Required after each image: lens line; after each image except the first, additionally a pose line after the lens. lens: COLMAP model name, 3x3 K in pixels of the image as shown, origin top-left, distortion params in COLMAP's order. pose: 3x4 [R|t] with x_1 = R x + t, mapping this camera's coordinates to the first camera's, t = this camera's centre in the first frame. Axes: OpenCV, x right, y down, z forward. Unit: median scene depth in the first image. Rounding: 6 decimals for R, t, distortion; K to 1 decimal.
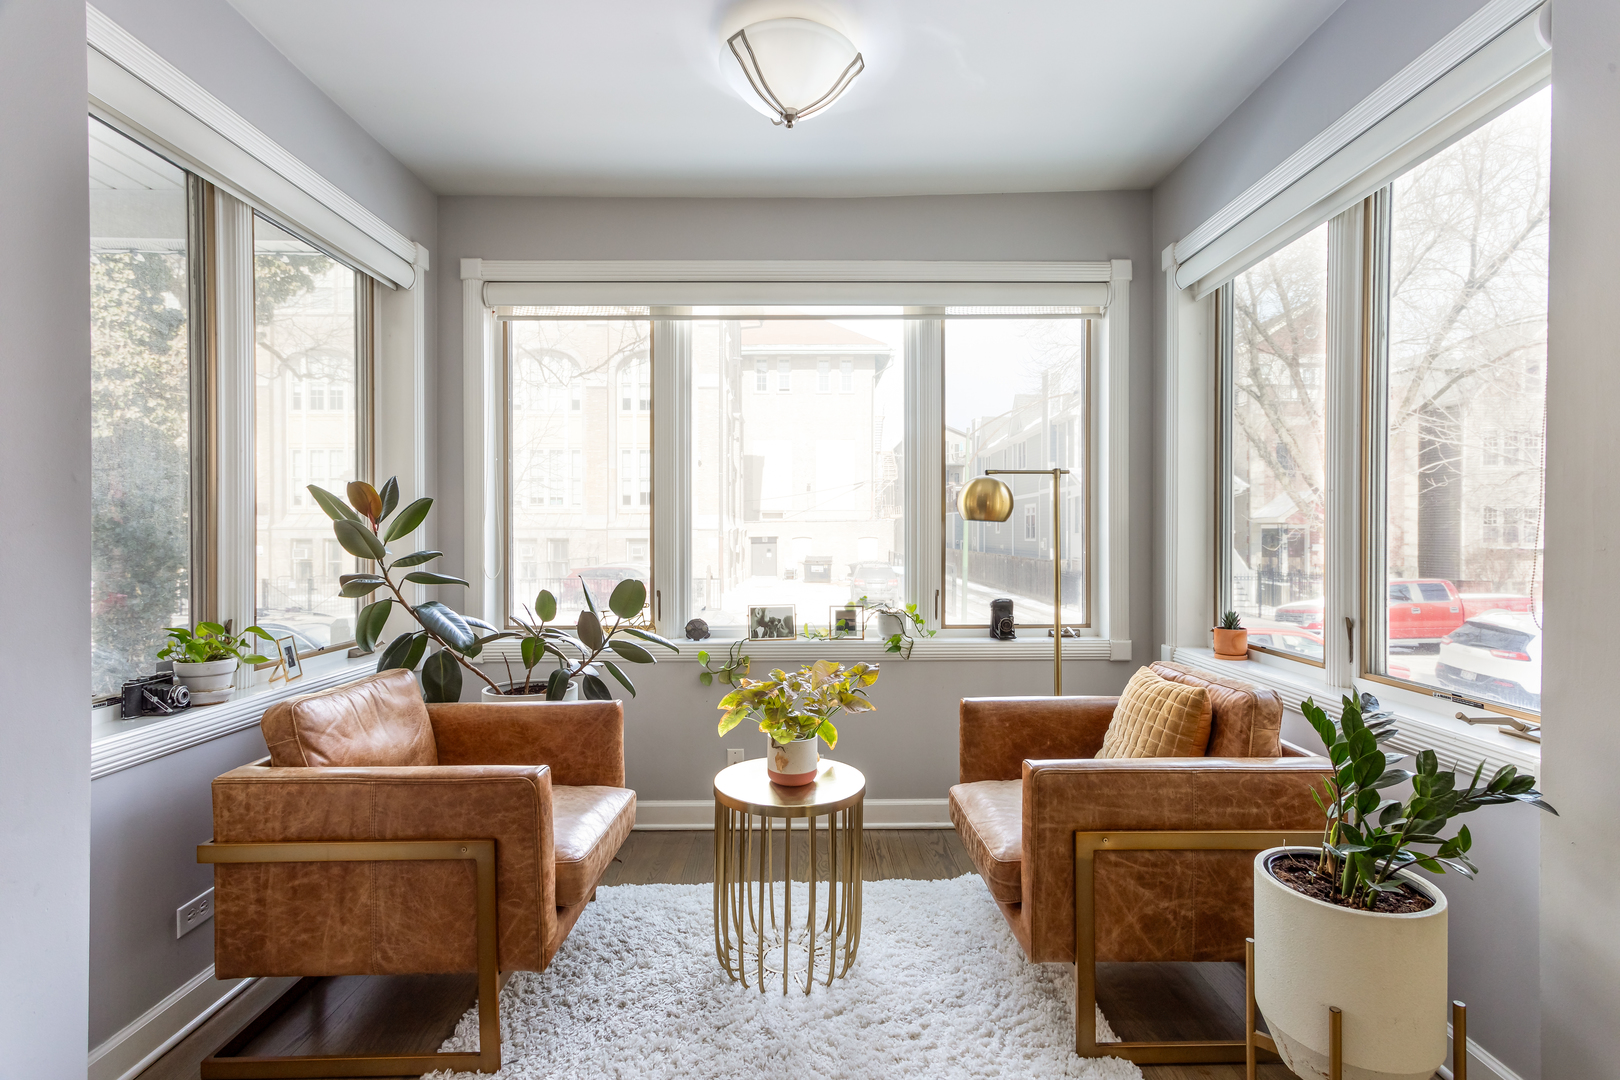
lens RADIAL K [[786.2, 0, 804.8], [0, 786.2, 538.9], [0, 0, 1]] dist [-0.003197, 0.000815]
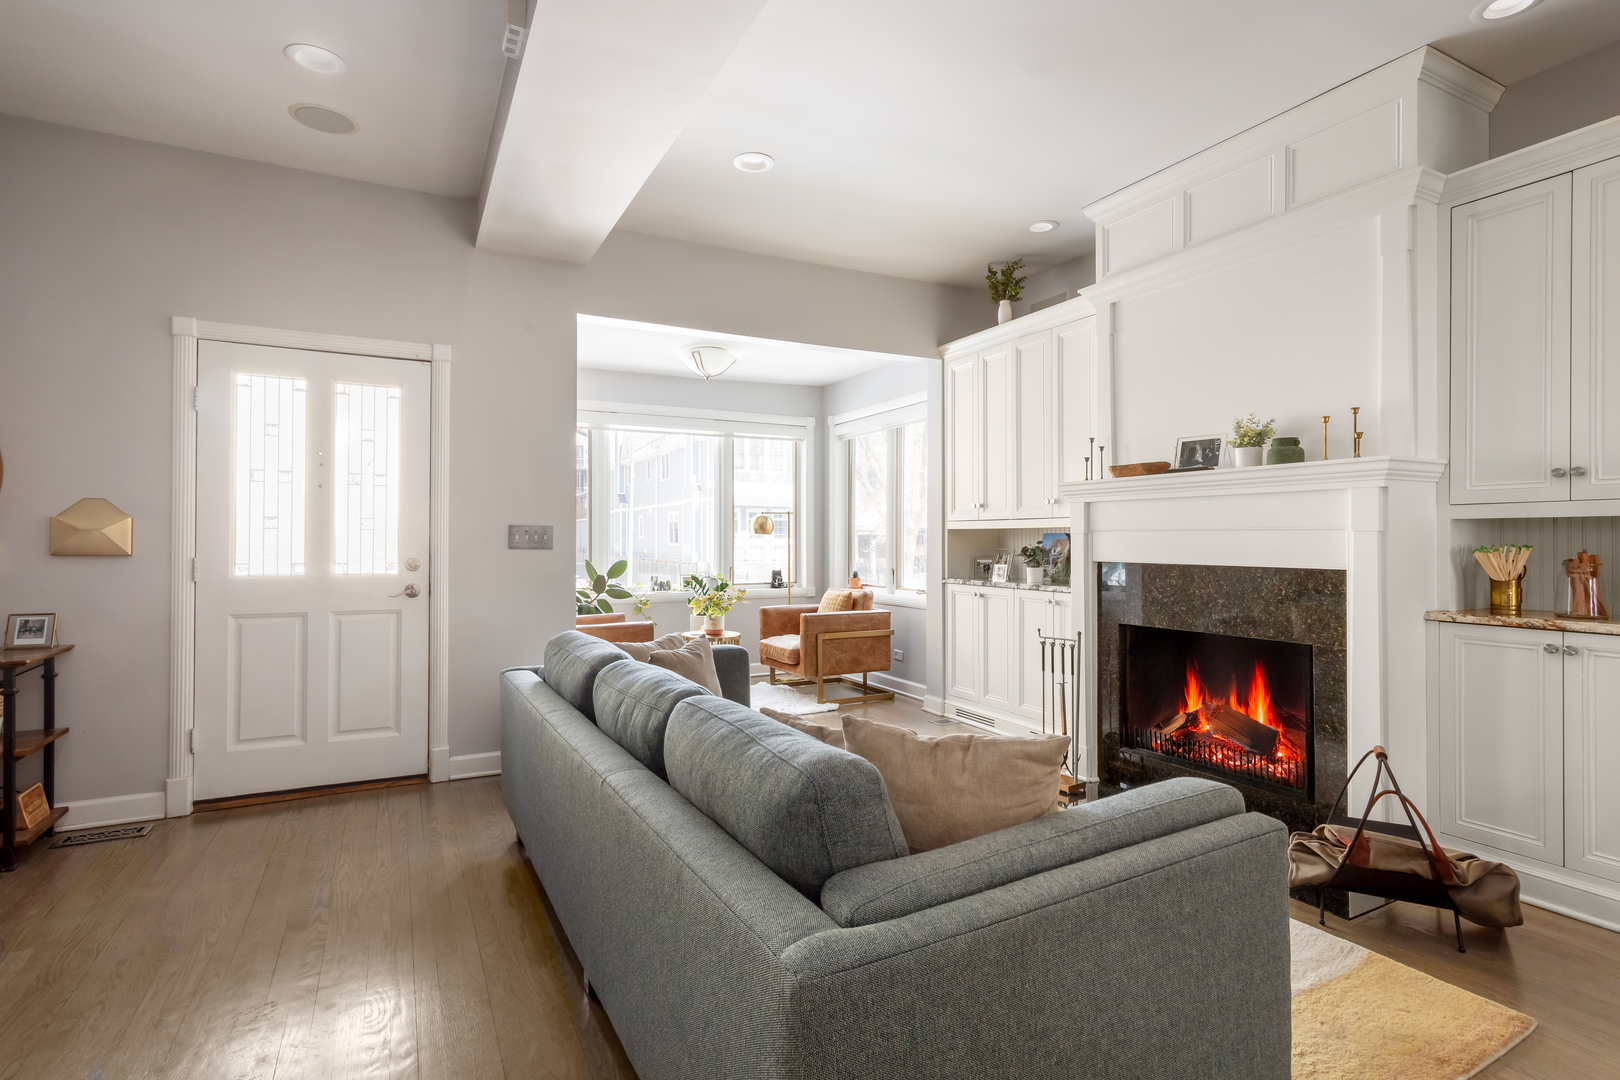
lens RADIAL K [[786.2, 0, 816.8], [0, 786.2, 535.5], [0, 0, 1]] dist [-0.003197, 0.000815]
pose [[0.888706, 0.002916, 0.458467, -0.731200], [0.002257, 0.999940, -0.010734, 0.005950], [-0.458471, 0.010574, 0.888646, -1.197447]]
